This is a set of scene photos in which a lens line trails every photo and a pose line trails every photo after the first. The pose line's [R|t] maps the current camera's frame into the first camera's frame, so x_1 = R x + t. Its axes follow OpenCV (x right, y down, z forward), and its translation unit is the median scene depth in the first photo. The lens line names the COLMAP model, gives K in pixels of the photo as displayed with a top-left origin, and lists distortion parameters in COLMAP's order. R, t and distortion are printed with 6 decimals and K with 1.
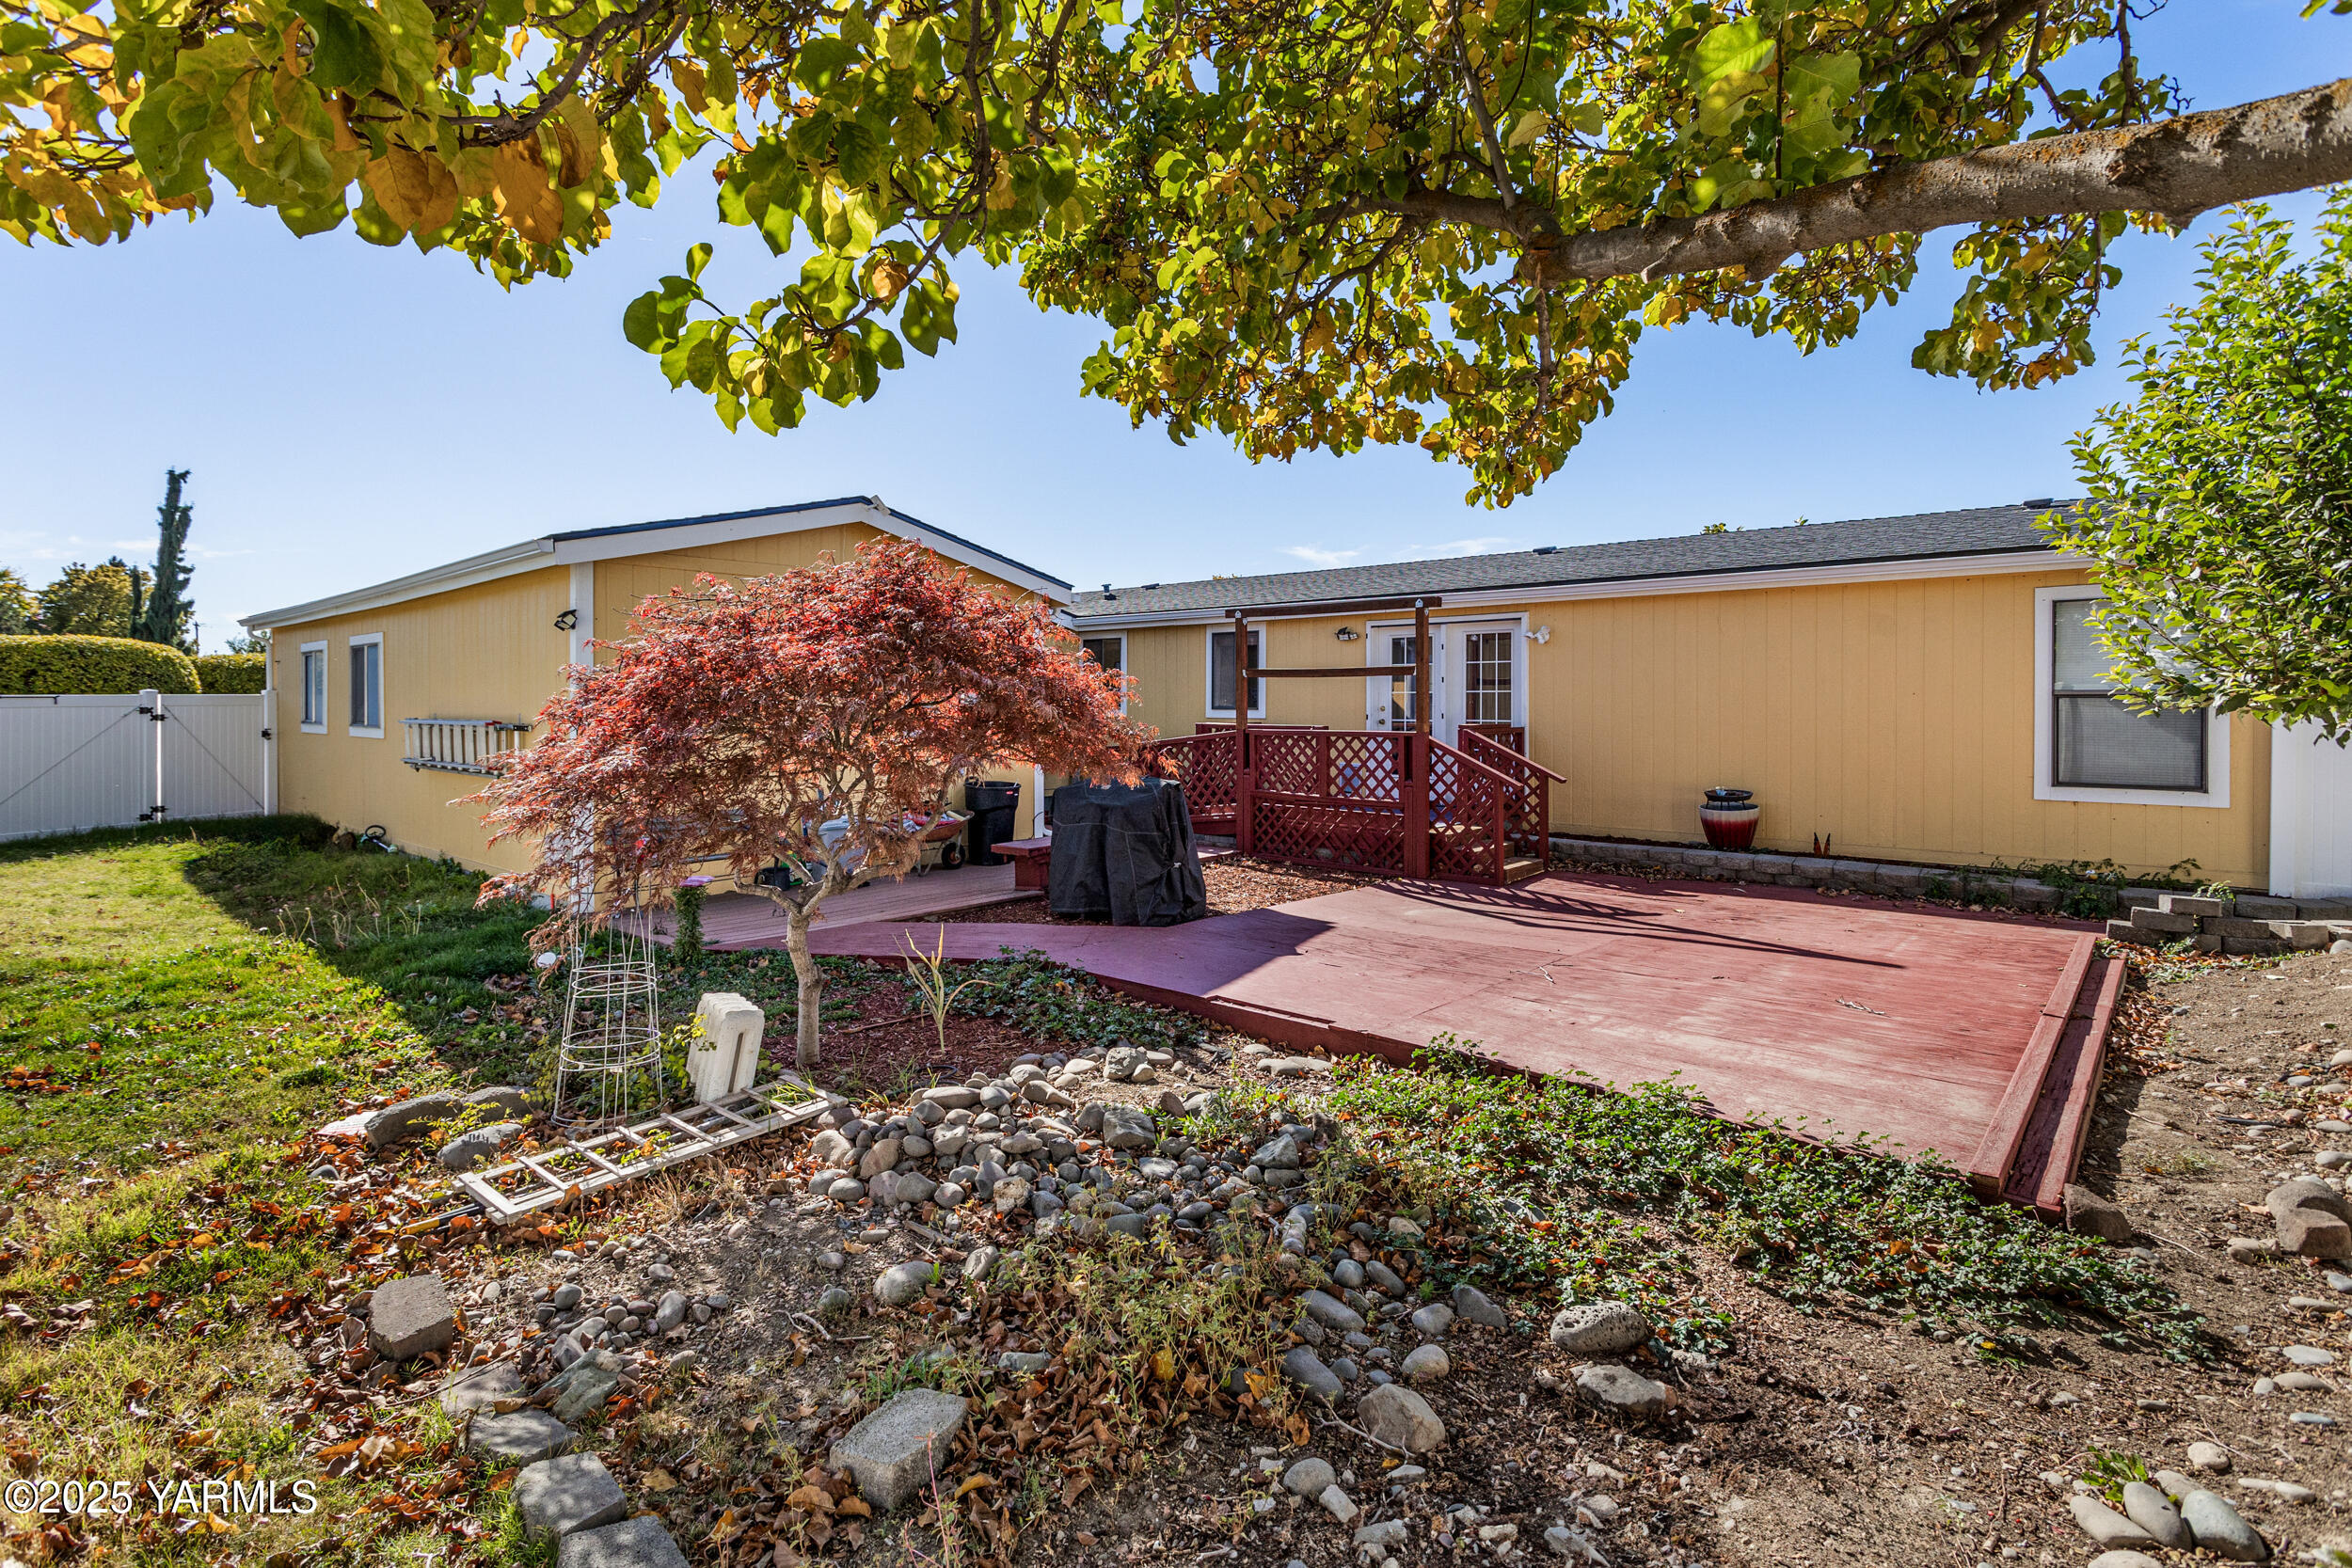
lens RADIAL K [[1156.5, 0, 1173.7], [0, 1156.5, 707.3], [0, 0, 1]] dist [0.000005, -0.000641]
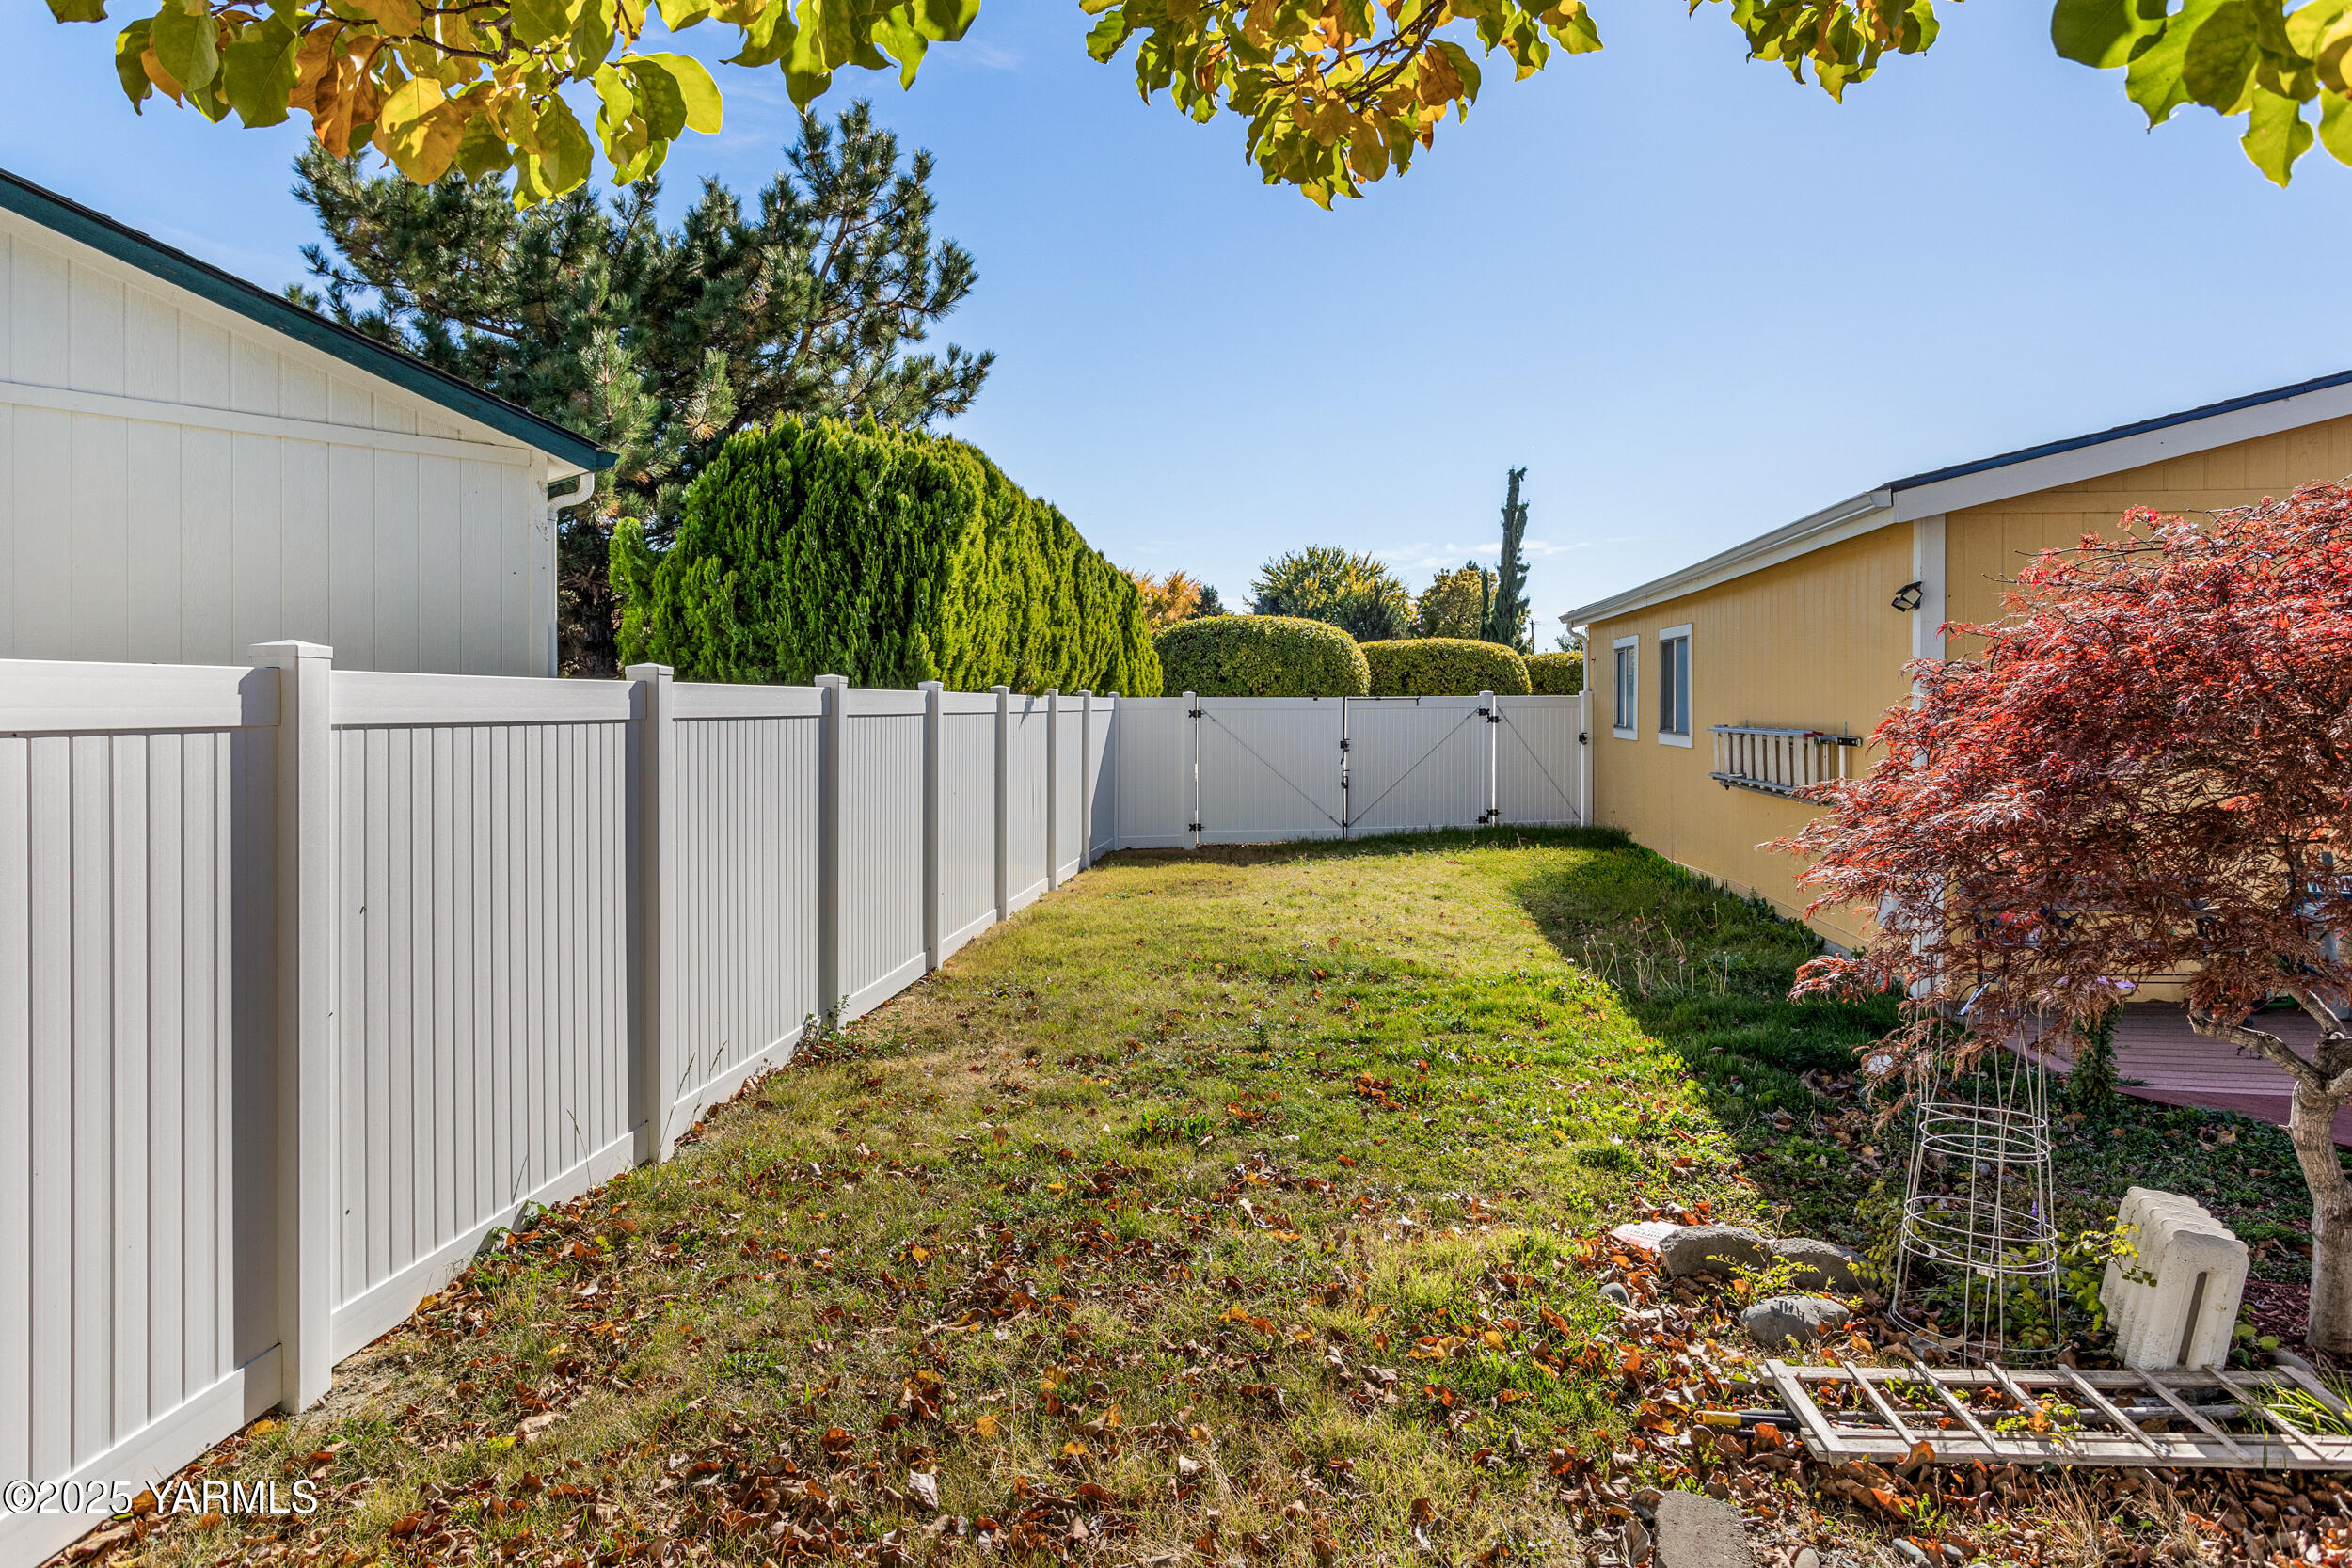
lens RADIAL K [[1473.4, 0, 1174.8], [0, 1473.4, 709.4], [0, 0, 1]] dist [0.002971, 0.005247]
pose [[0.589285, 0.005672, -0.807906, -0.075085], [-0.004671, 0.999983, 0.003613, -0.009069], [0.807912, 0.001645, 0.589301, 0.127475]]
